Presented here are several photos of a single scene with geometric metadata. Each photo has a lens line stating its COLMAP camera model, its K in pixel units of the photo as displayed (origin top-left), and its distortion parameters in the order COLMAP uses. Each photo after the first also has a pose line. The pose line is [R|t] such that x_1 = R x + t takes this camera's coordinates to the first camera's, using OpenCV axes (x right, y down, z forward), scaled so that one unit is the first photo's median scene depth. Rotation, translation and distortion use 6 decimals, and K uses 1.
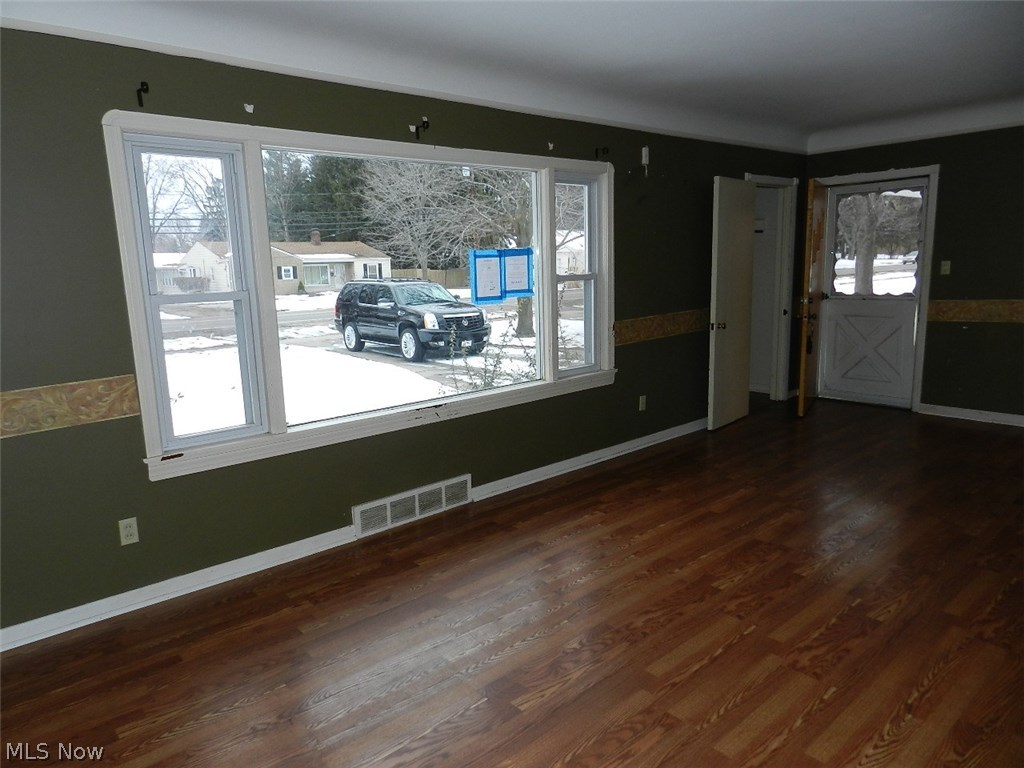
lens RADIAL K [[687.4, 0, 508.1], [0, 687.4, 387.5], [0, 0, 1]] dist [0.013729, -0.003481]
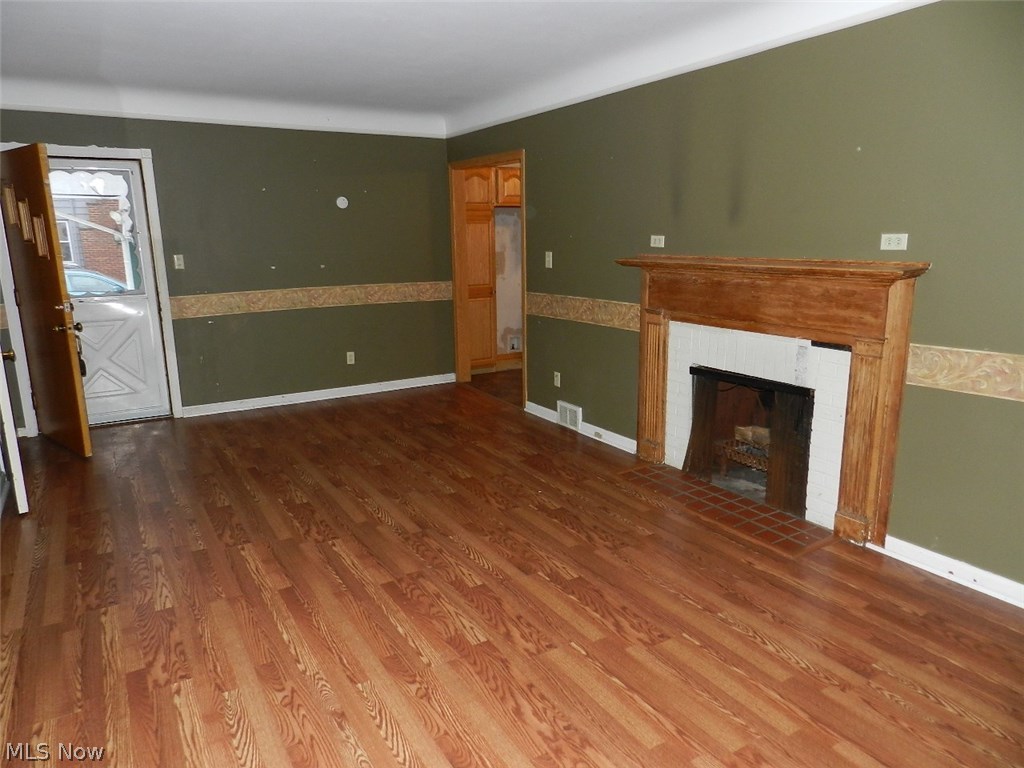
lens RADIAL K [[687.4, 0, 508.1], [0, 687.4, 387.5], [0, 0, 1]] dist [0.013729, -0.003481]
pose [[0.184935, -0.187066, 0.964783, -0.402202], [0.185738, 0.970677, 0.152606, -0.118522], [-0.965039, 0.150974, 0.214257, 0.691445]]
